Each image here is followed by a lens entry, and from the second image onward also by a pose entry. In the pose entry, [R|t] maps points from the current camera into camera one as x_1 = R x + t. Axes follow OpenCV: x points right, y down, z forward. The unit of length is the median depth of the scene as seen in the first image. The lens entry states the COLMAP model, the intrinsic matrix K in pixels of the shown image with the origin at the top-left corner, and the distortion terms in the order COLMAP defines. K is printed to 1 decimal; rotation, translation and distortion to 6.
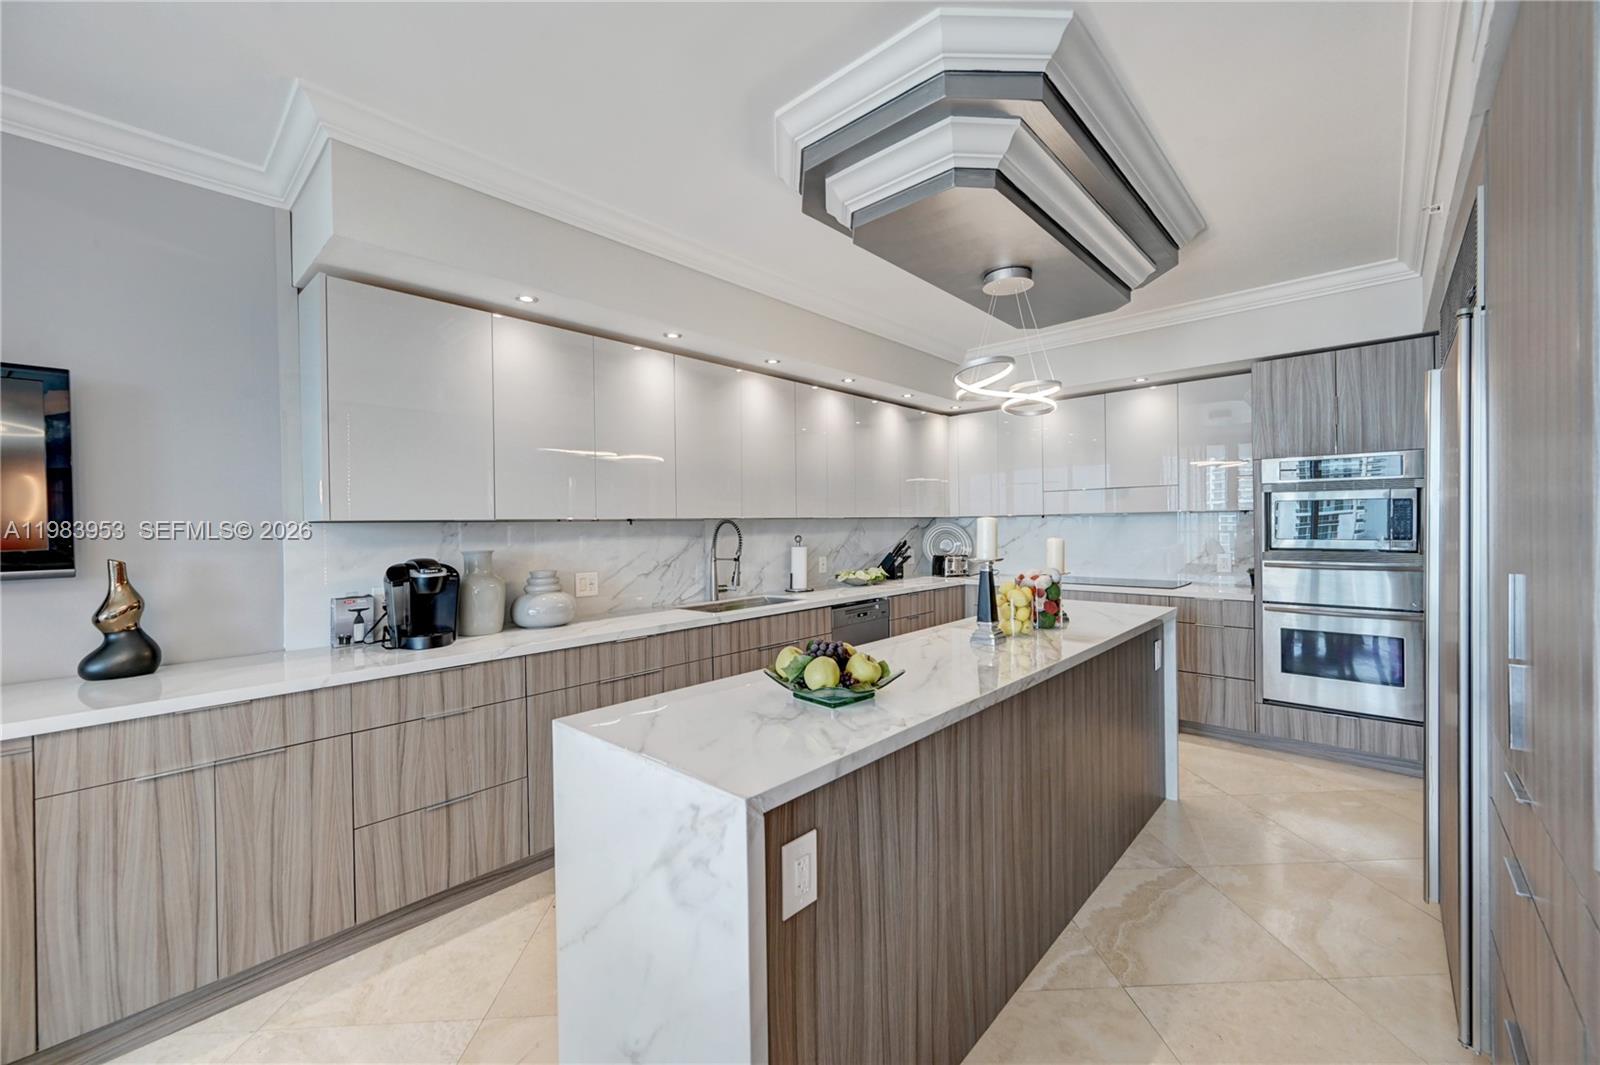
lens RADIAL K [[651.8, 0, 818.3], [0, 651.8, 524.3], [0, 0, 1]] dist [-0.018709, -0.000216]
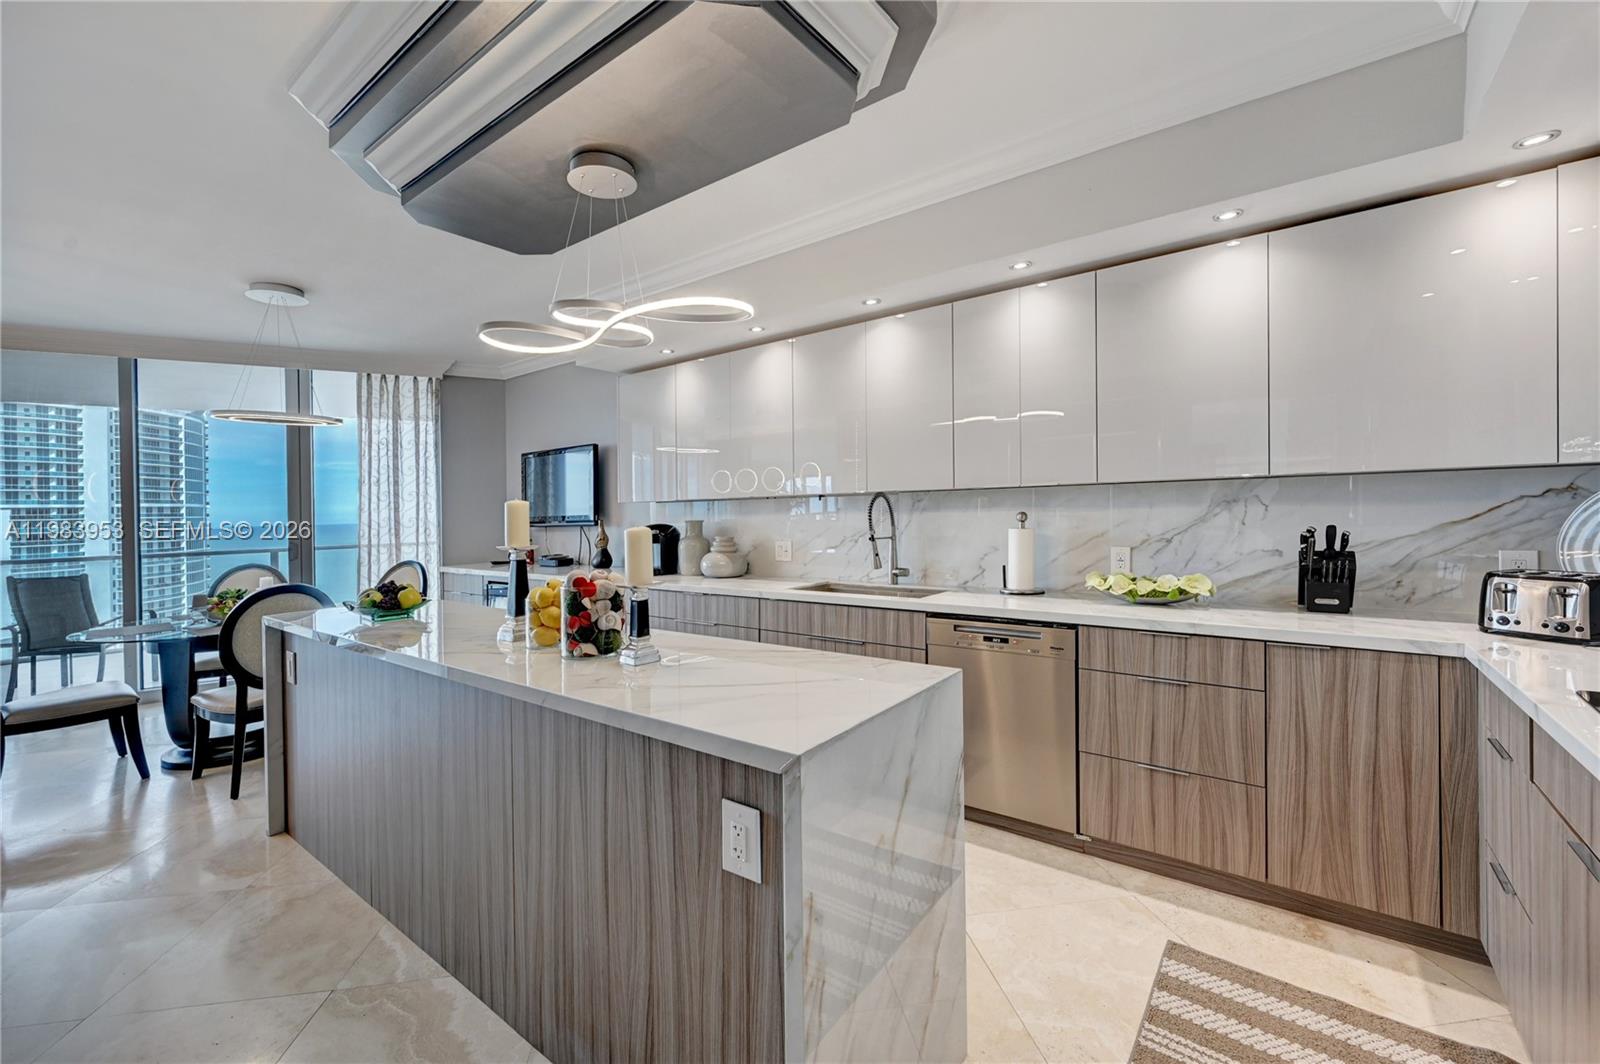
lens RADIAL K [[651.8, 0, 818.3], [0, 651.8, 523.8], [0, 0, 1]] dist [-0.018709, -0.000216]
pose [[0.080766, 0.044768, -0.995727, 0.750709], [0.029982, 0.998430, 0.047321, -0.011685], [0.996282, -0.033676, 0.079297, 0.856664]]
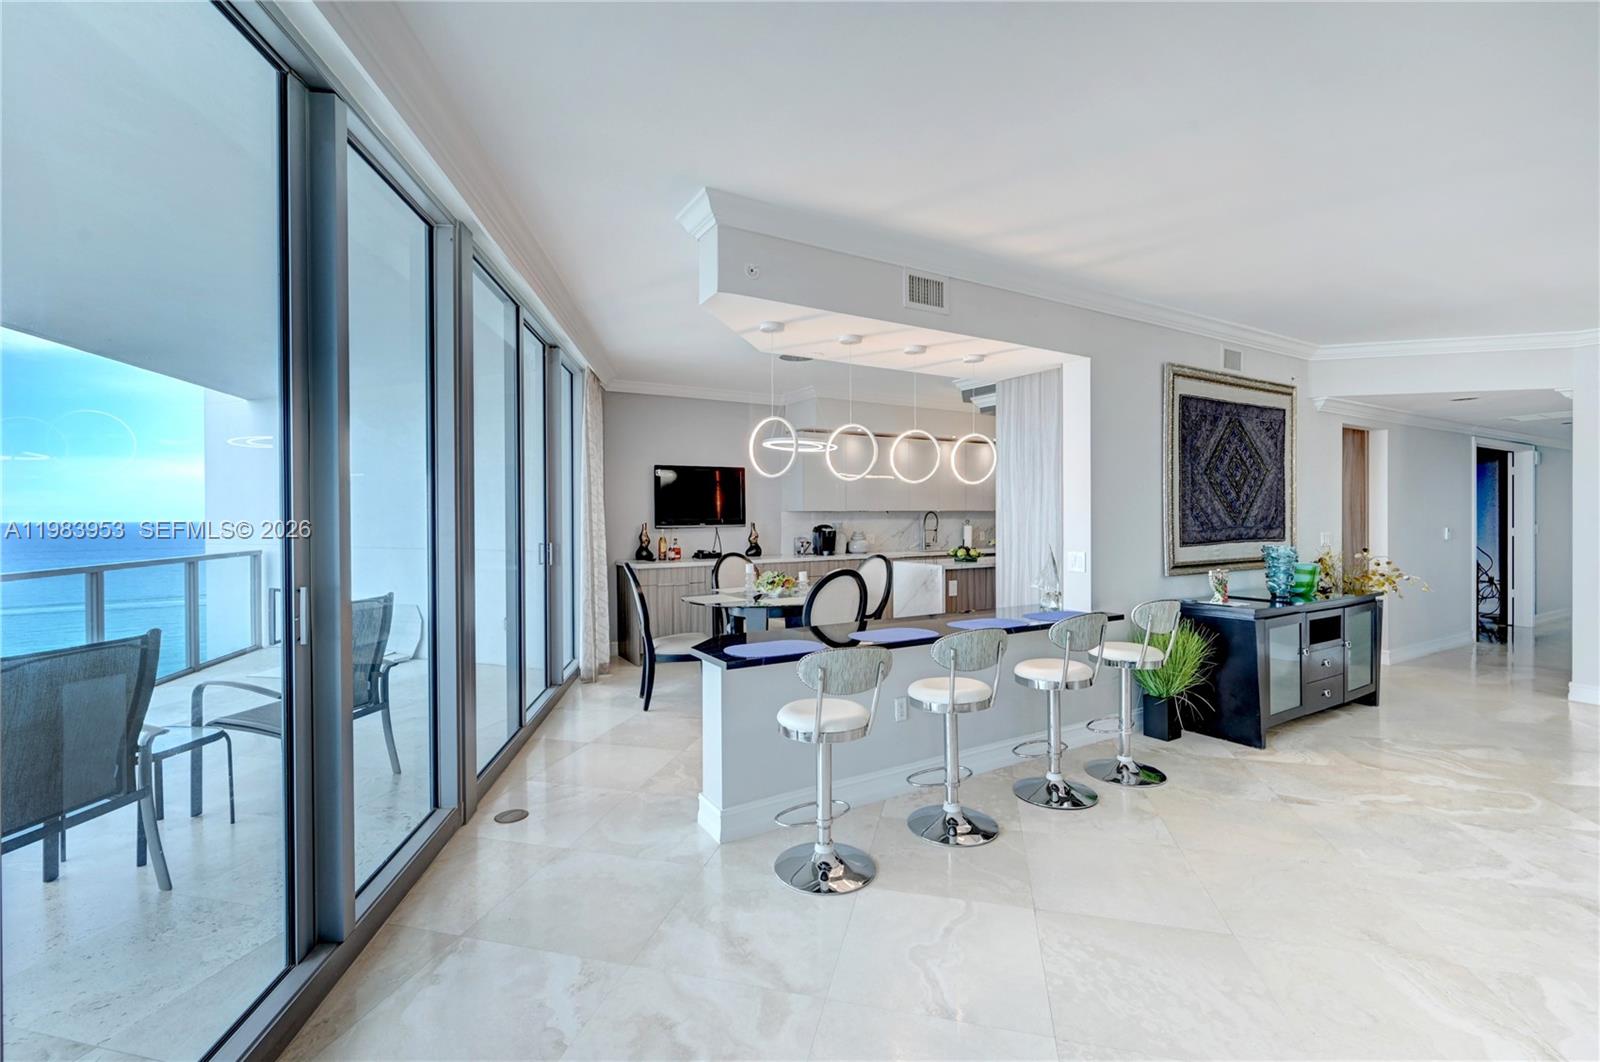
lens RADIAL K [[651.8, 0, 818.3], [0, 651.8, 522.8], [0, 0, 1]] dist [-0.018709, -0.000216]
pose [[0.958291, 0.014201, -0.285442, 0.115954], [-0.010112, 0.999824, 0.015795, 0.000281], [0.285616, -0.012250, 0.958266, -1.168713]]
